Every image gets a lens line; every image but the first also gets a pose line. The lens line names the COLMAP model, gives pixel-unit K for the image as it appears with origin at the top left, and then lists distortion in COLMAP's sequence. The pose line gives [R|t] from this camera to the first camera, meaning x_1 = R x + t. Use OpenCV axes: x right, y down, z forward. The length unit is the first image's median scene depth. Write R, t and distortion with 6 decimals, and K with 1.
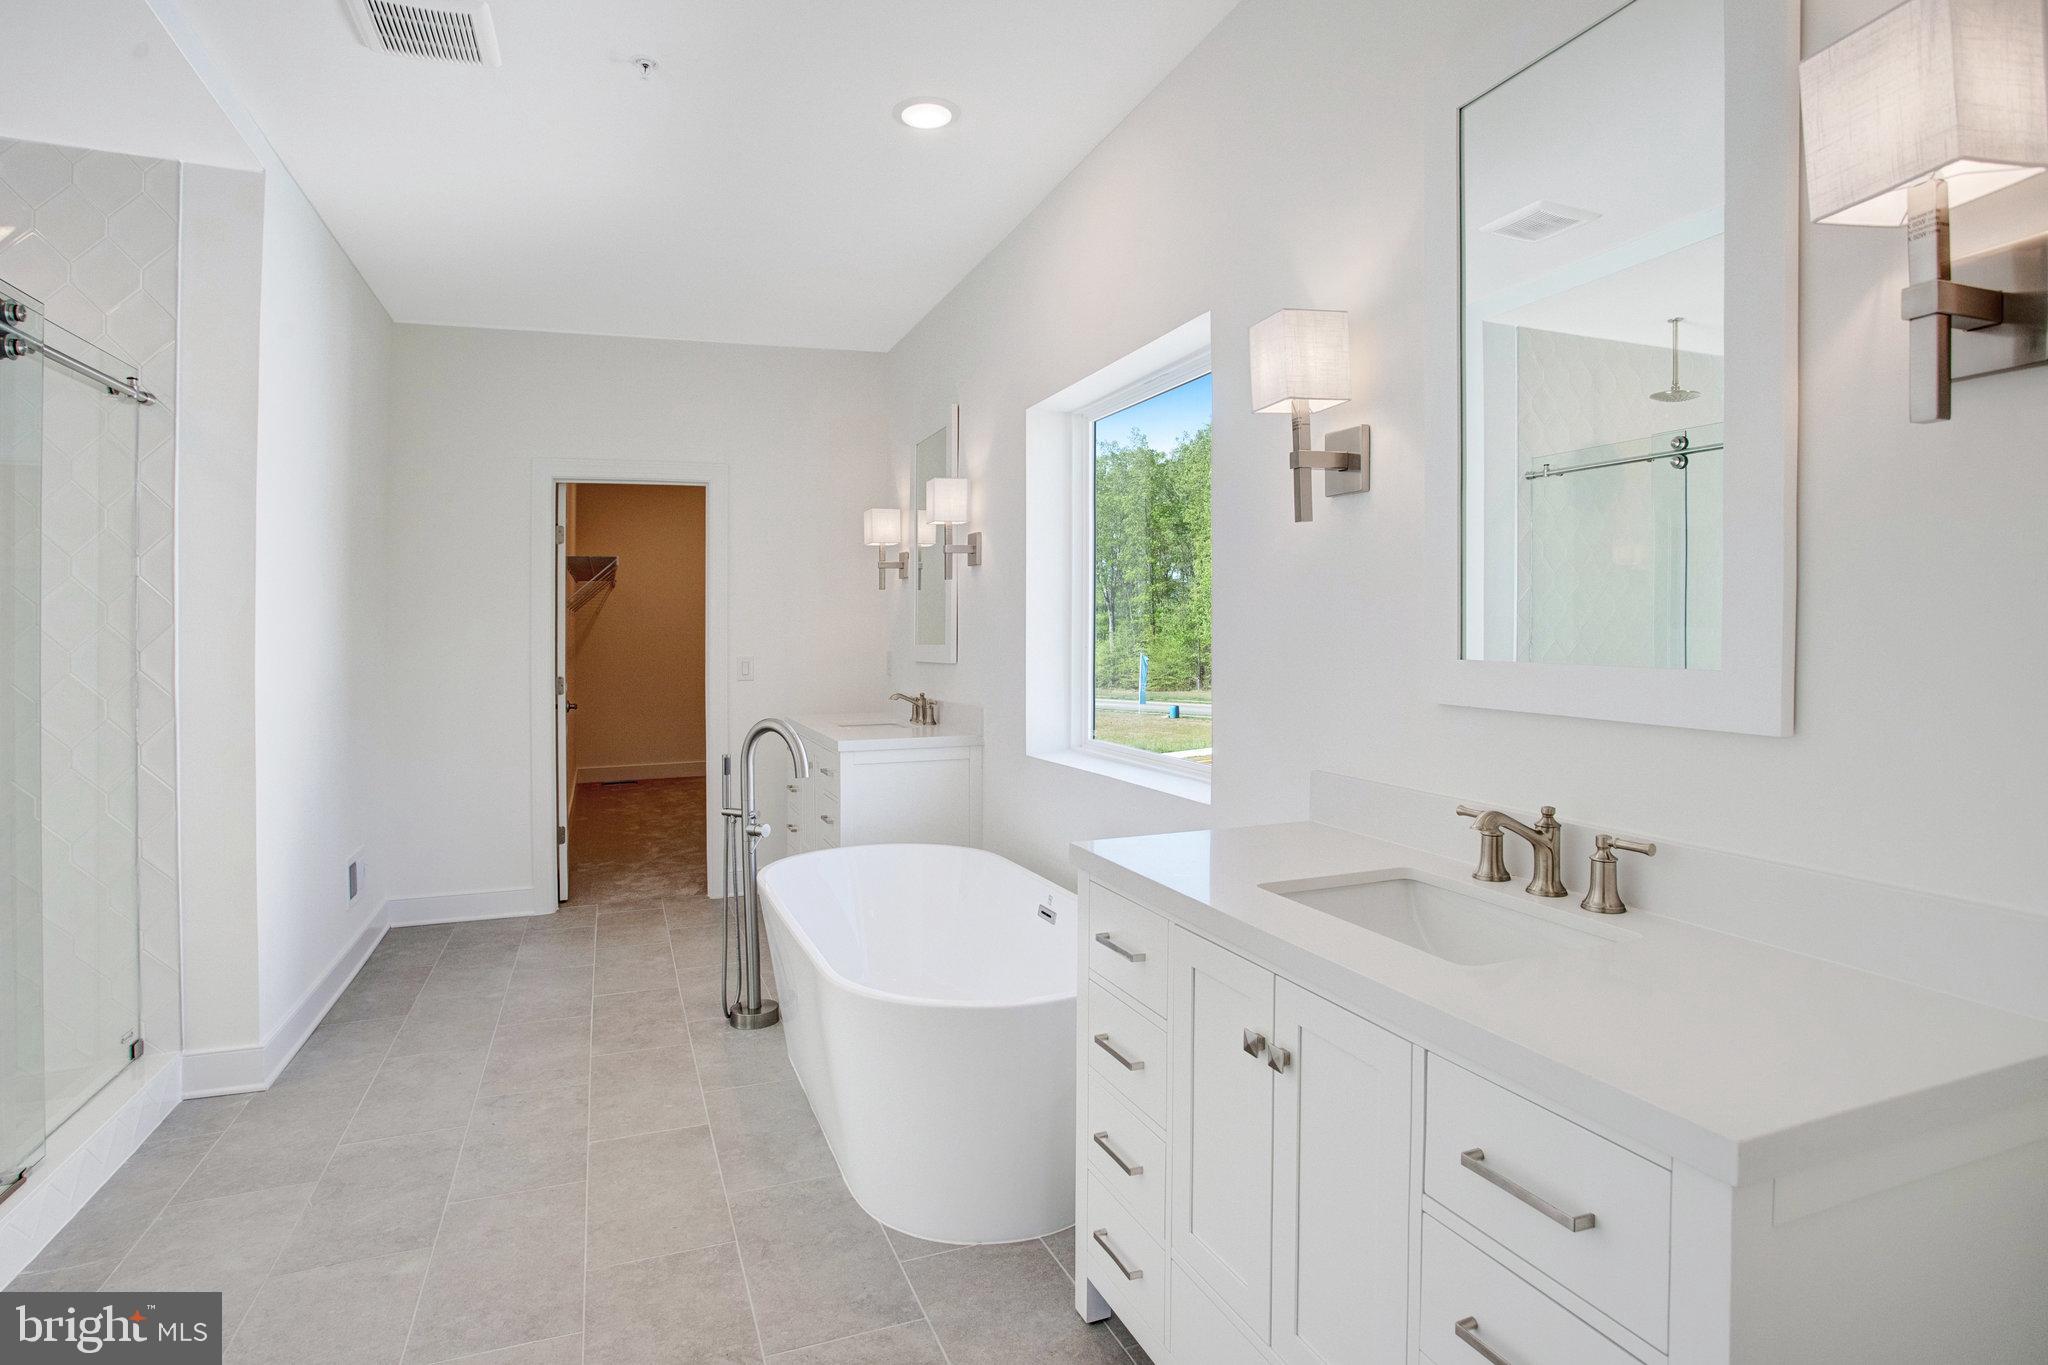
lens RADIAL K [[1076.2, 0, 1028.1], [0, 1076.2, 657.3], [0, 0, 1]] dist [-0.000942, 0.000737]
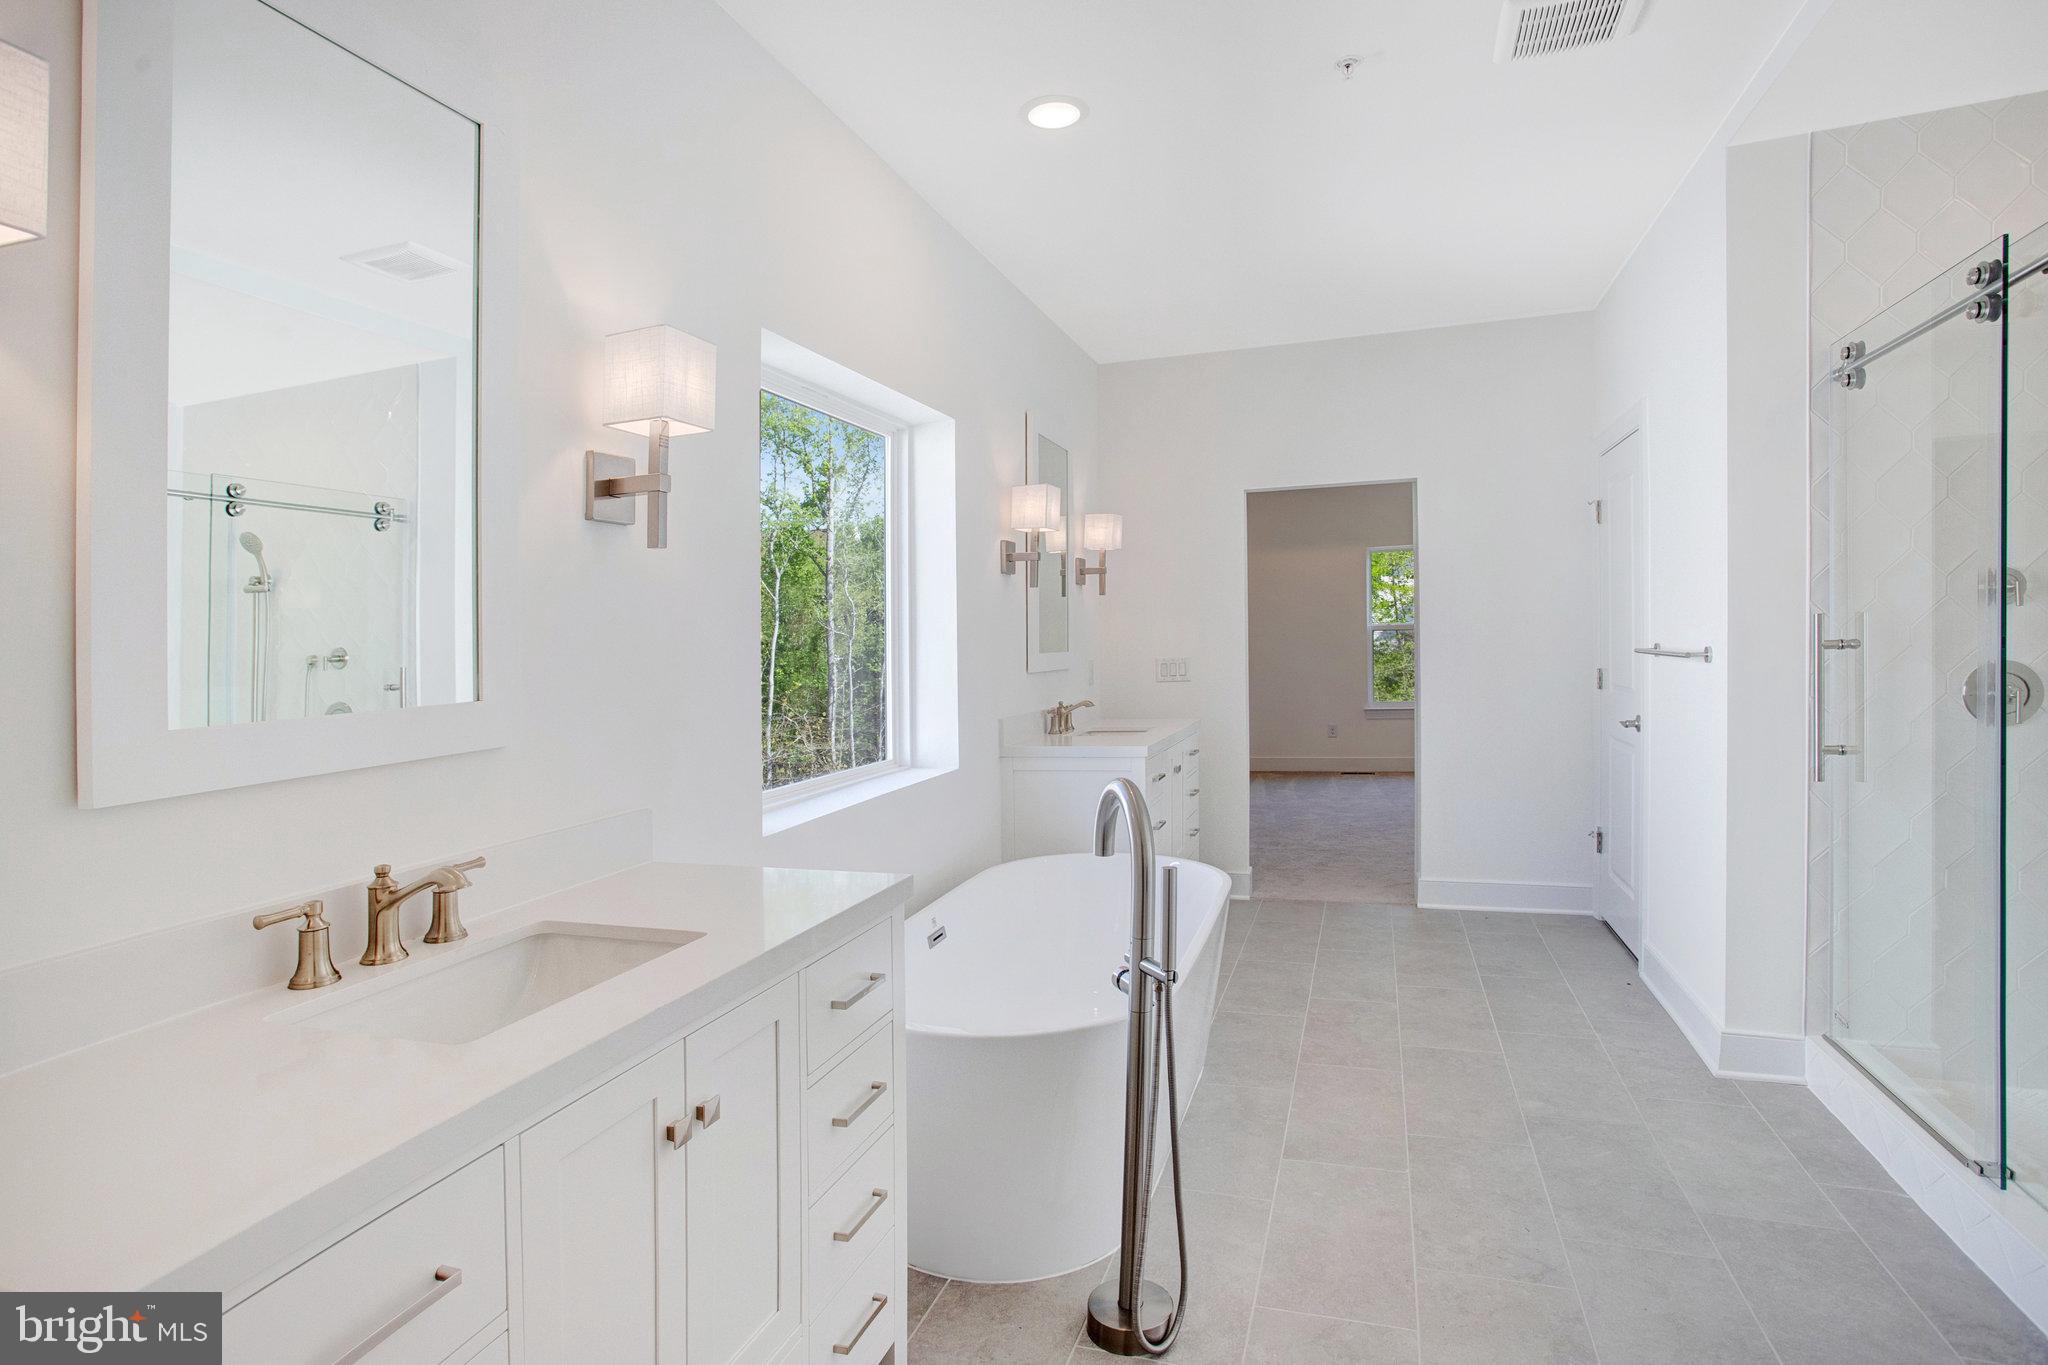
lens RADIAL K [[1076.2, 0, 1028.1], [0, 1076.2, 657.3], [0, 0, 1]] dist [-0.000942, 0.000737]
pose [[-0.771565, 0.028761, 0.635500, -0.805147], [0.046212, 0.998872, 0.010900, -0.023979], [-0.634470, 0.037777, -0.772024, 2.026103]]
